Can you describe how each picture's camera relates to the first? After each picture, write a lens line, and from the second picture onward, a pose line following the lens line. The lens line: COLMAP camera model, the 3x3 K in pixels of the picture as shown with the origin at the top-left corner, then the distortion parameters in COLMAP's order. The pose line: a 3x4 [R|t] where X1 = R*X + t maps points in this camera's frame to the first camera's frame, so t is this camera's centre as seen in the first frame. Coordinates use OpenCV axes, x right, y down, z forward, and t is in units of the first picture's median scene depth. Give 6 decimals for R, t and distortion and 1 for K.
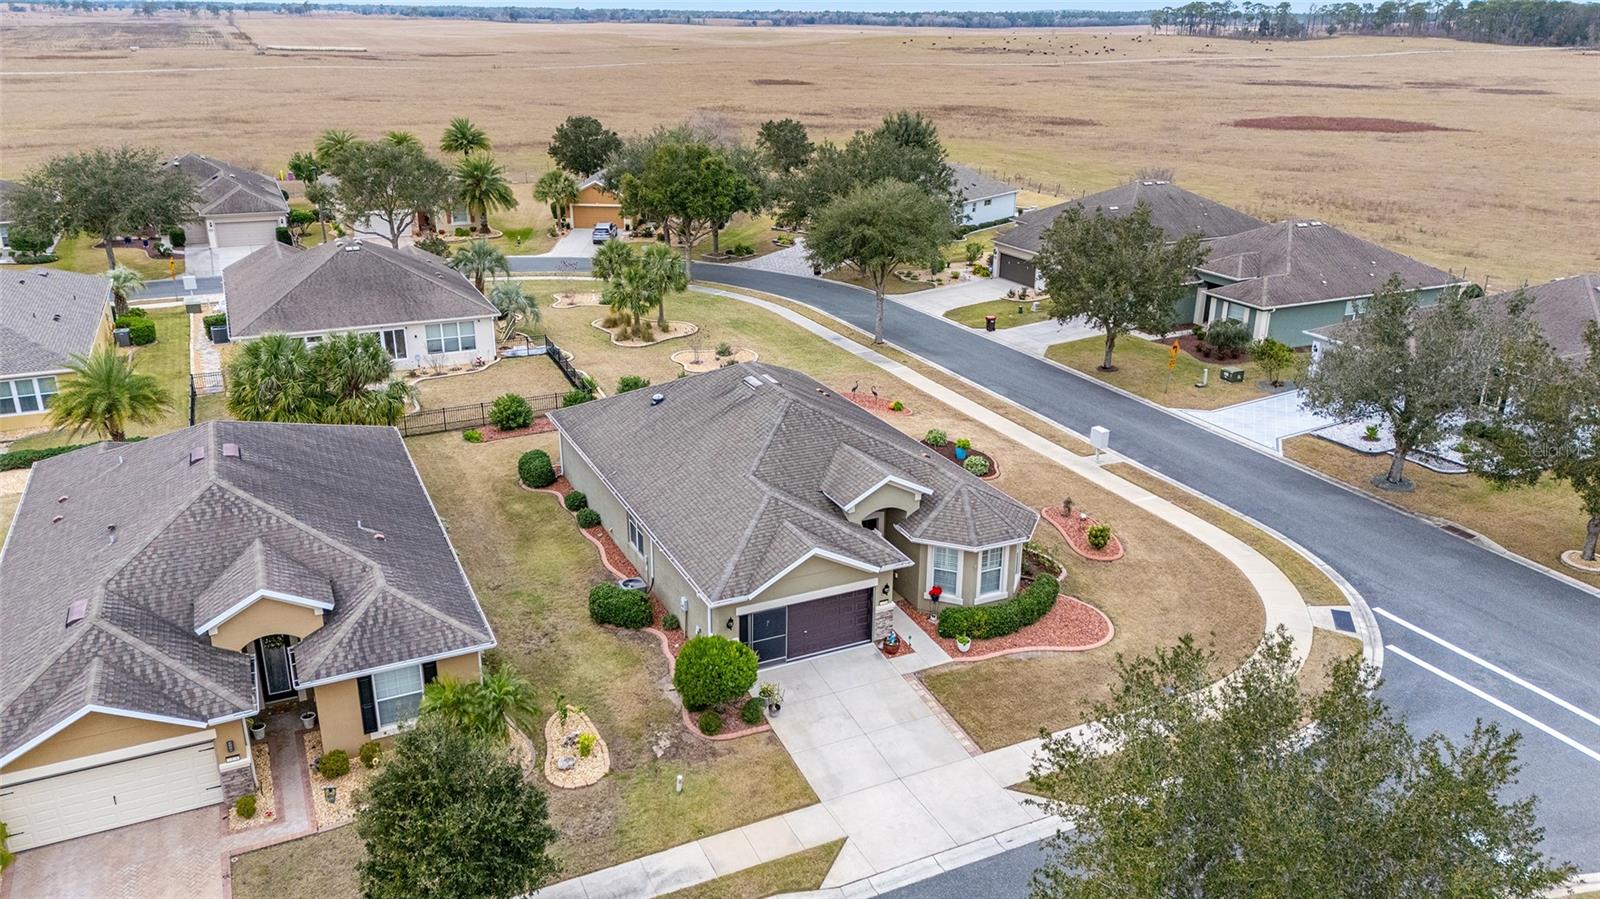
lens RADIAL K [[1151.8, 0, 800.0], [0, 1151.8, 449.5], [0, 0, 1]] dist [0.122482, -0.179255]
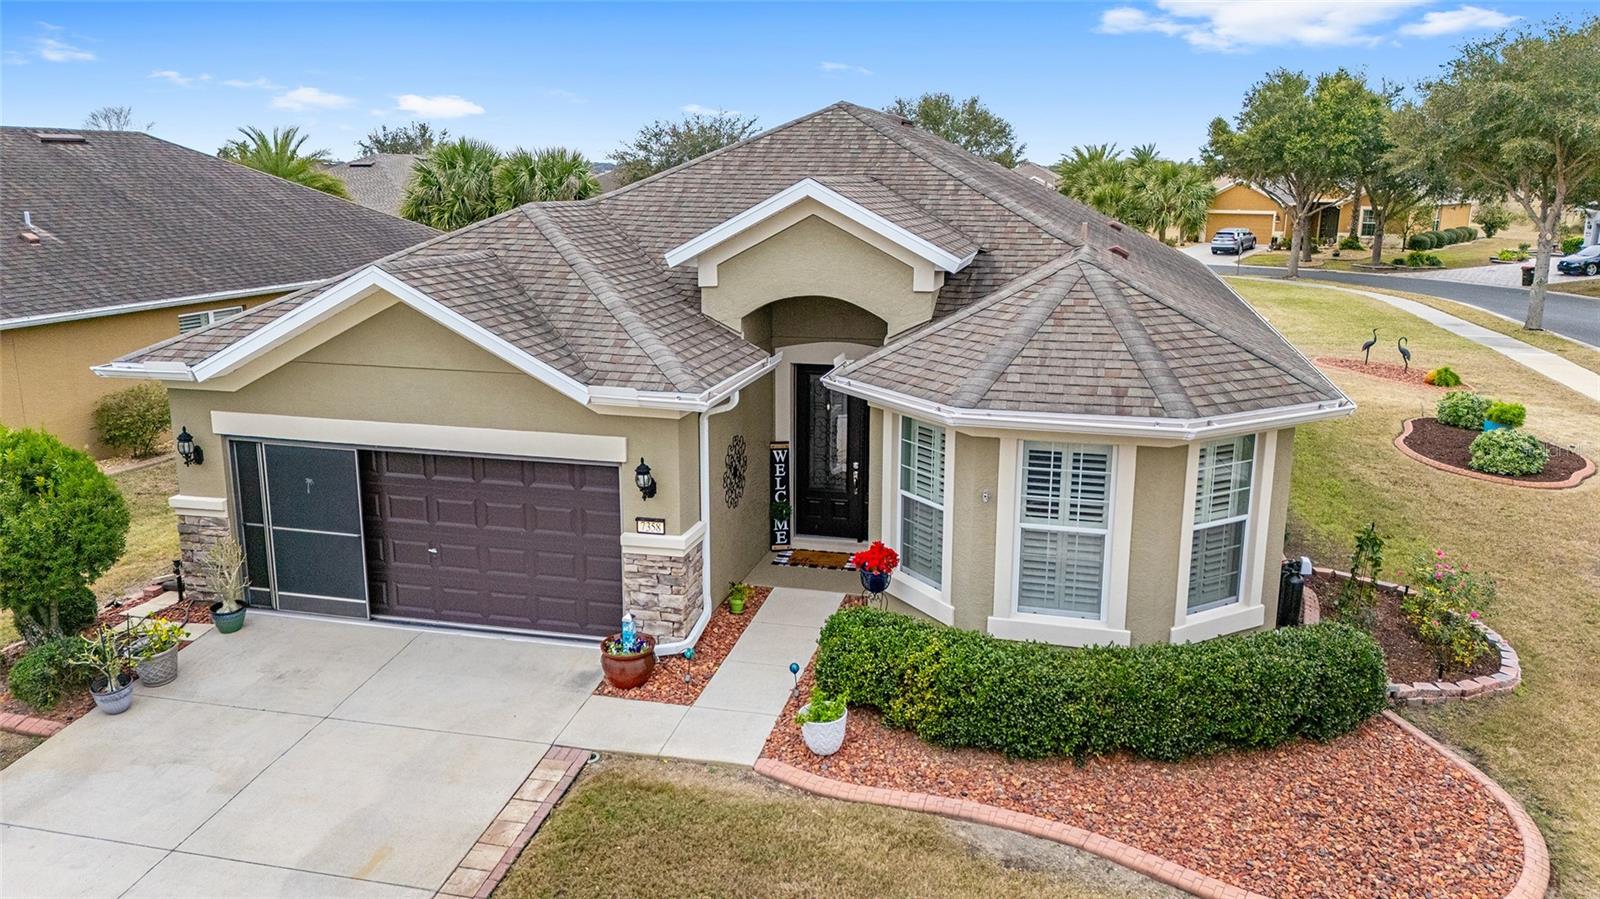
lens RADIAL K [[1161.2, 0, 800.0], [0, 1161.2, 449.5], [0, 0, 1]] dist [0.071631, -0.070334]
pose [[0.768593, 0.141946, -0.623792, 0.204780], [-0.220235, 0.974181, -0.049680, 0.079847], [0.600635, 0.175565, 0.780010, 0.516831]]
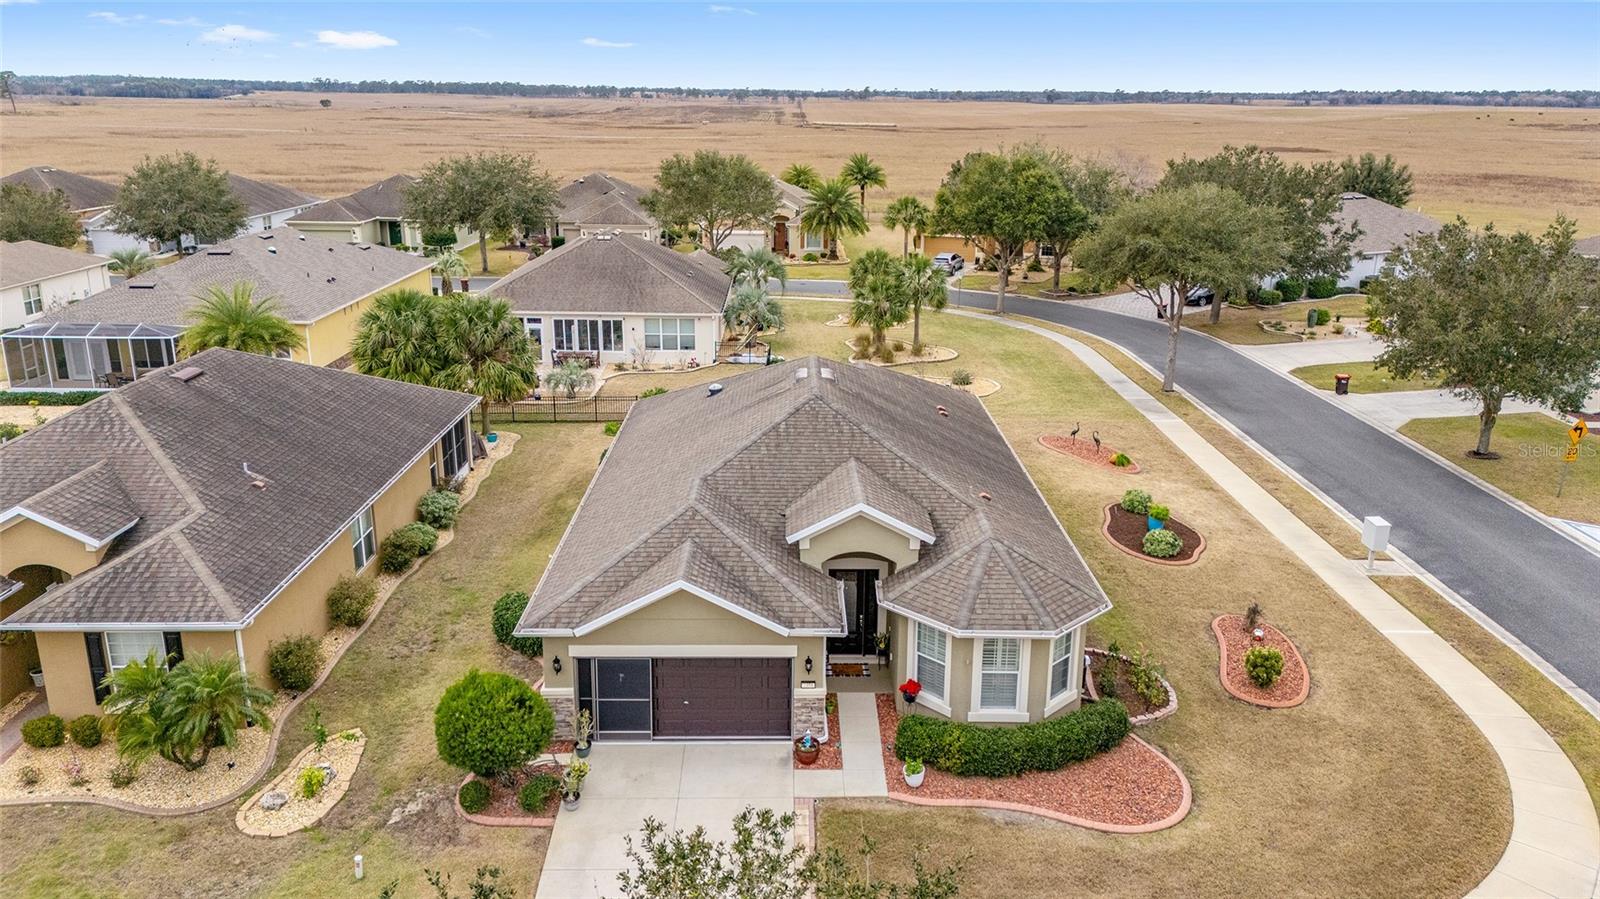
lens RADIAL K [[1161.2, 0, 800.0], [0, 1161.2, 449.5], [0, 0, 1]] dist [0.071631, -0.070334]
pose [[0.907295, 0.121573, -0.402538, 0.218858], [-0.147799, 0.988411, -0.034614, 0.013925], [0.393665, 0.090900, 0.914749, 0.244291]]
